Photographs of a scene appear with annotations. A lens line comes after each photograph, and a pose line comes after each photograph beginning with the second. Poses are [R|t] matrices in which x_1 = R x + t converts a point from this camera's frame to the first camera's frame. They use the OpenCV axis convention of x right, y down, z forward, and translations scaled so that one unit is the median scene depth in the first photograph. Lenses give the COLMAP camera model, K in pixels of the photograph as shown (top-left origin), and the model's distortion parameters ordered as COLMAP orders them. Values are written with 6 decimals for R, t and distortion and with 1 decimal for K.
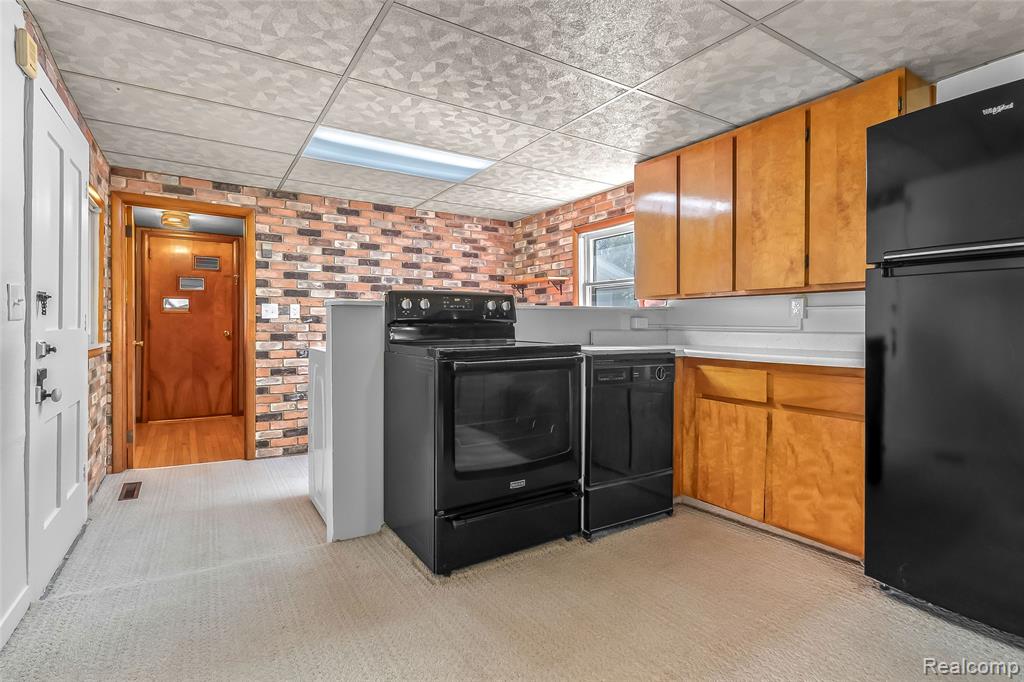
lens RADIAL K [[488.5, 0, 498.4], [0, 488.5, 323.6], [0, 0, 1]] dist [0.002736, -0.001402]
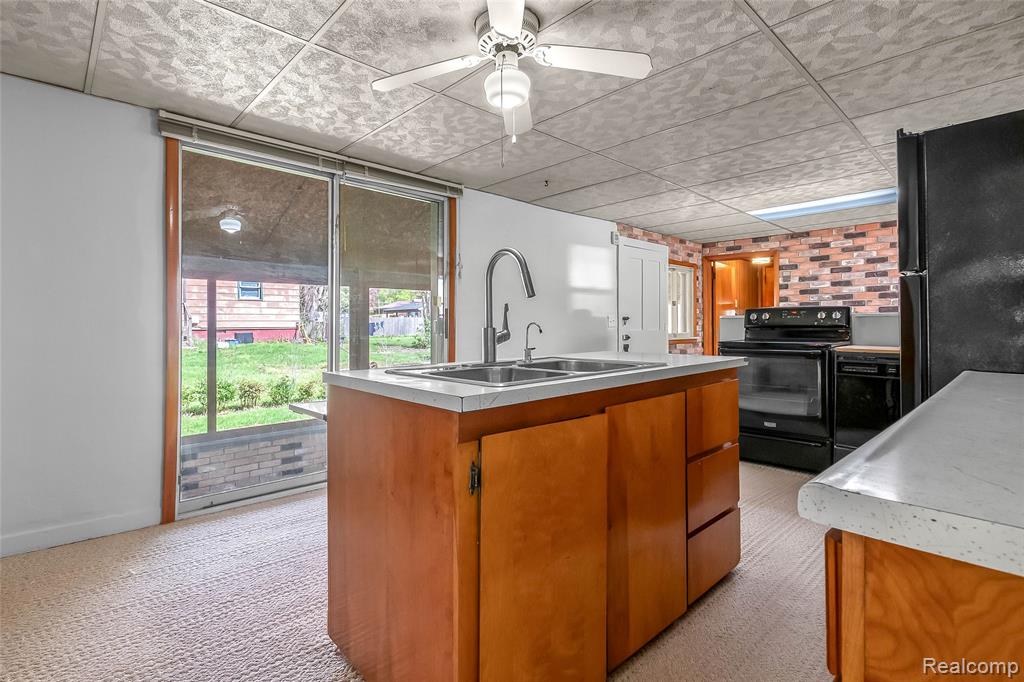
lens RADIAL K [[488.5, 0, 504.3], [0, 488.5, 322.2], [0, 0, 1]] dist [0.002736, -0.001402]
pose [[0.209790, -0.007867, -0.977715, 0.725496], [0.006002, 0.999959, -0.006758, -0.008139], [0.977728, -0.004450, 0.209829, -0.118424]]
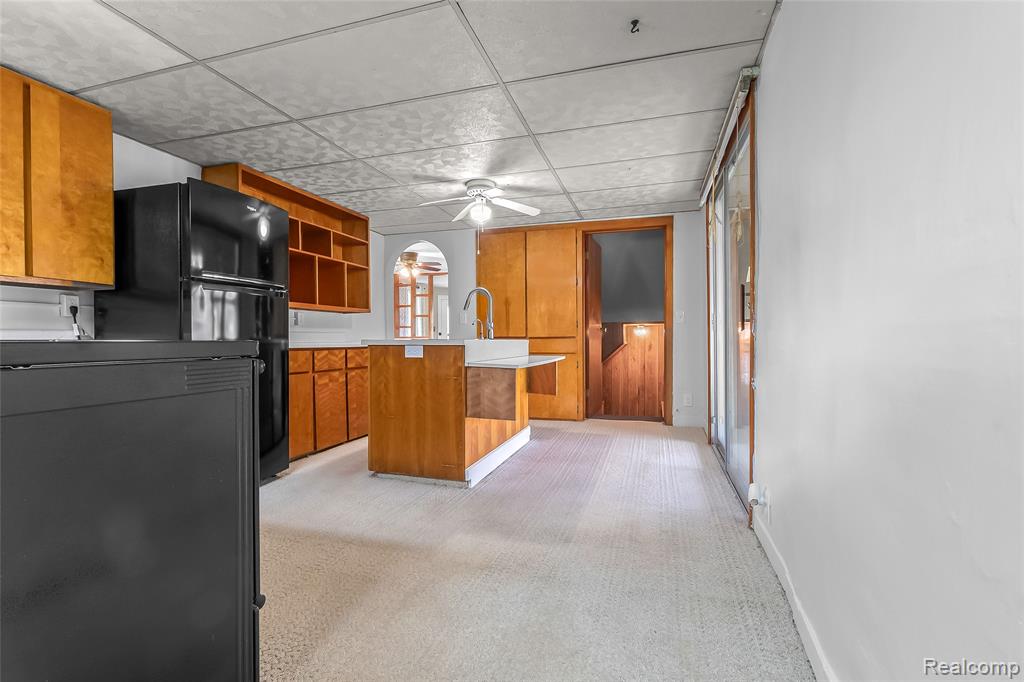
lens RADIAL K [[488.5, 0, 502.5], [0, 488.5, 346.3], [0, 0, 1]] dist [0.002736, -0.001402]
pose [[-0.663739, -0.008218, 0.747919, -0.370795], [0.005472, 0.999860, 0.015842, 0.024444], [-0.747945, 0.014607, -0.663600, 0.543790]]
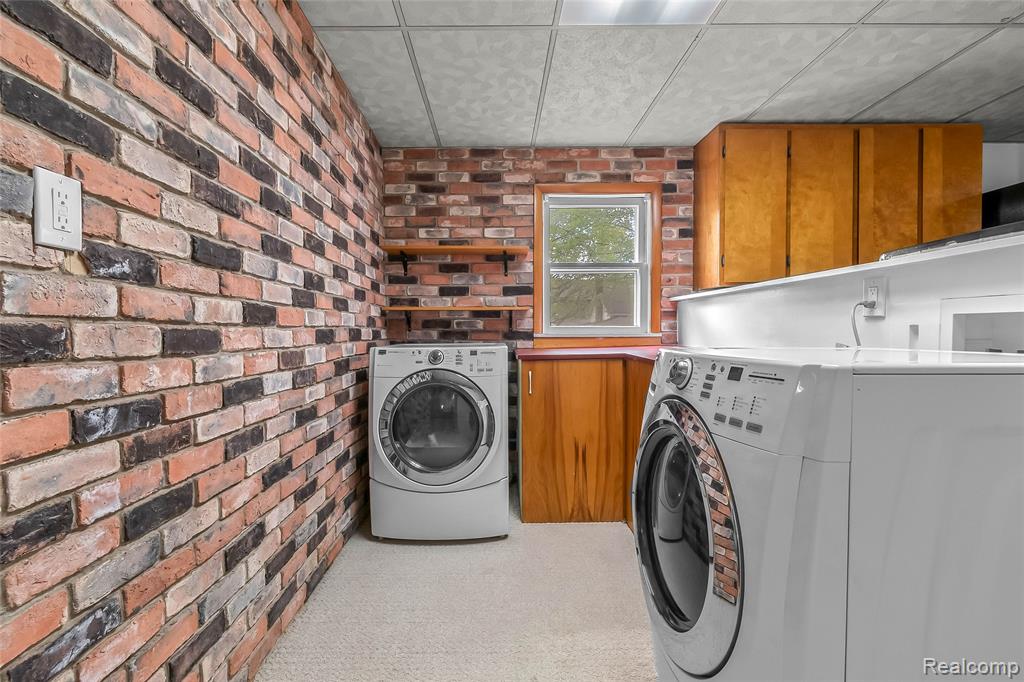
lens RADIAL K [[454.4, 0, 507.8], [0, 454.4, 338.3], [0, 0, 1]] dist [0.003143, -0.004149]
pose [[0.521563, -0.013121, 0.853112, -0.465265], [0.005521, 0.999913, 0.012003, 0.023832], [-0.853195, -0.001551, 0.521590, 0.731277]]
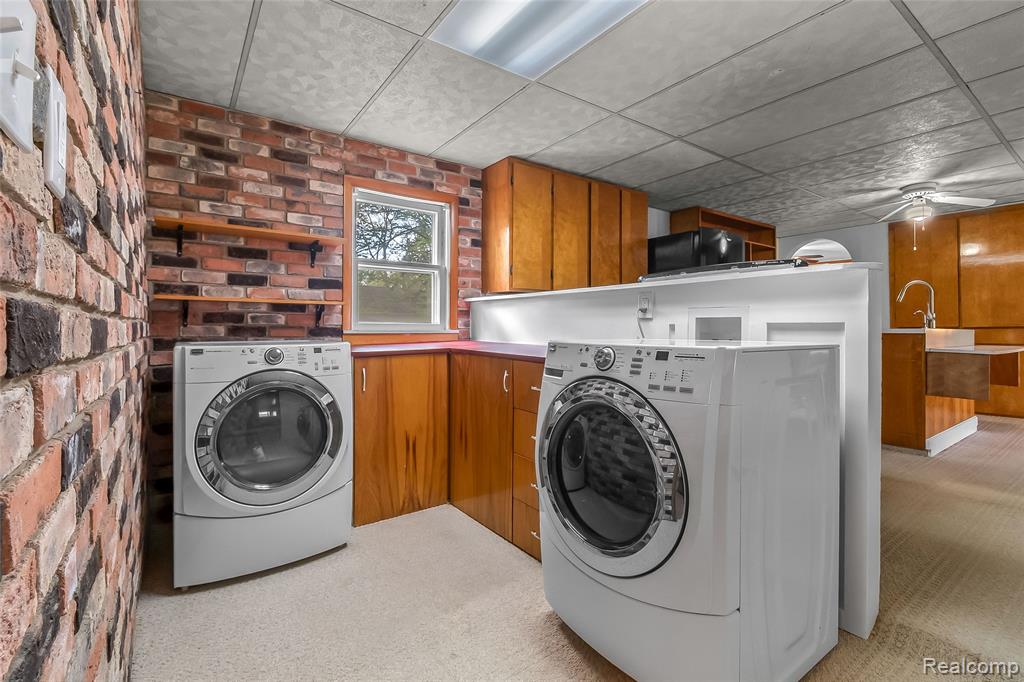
lens RADIAL K [[454.4, 0, 494.9], [0, 454.4, 328.7], [0, 0, 1]] dist [0.003143, -0.004149]
pose [[-0.058249, 0.001806, 0.998300, -0.529713], [0.002021, 0.999997, -0.001691, 0.025291], [-0.998300, 0.001919, -0.058252, 0.879976]]
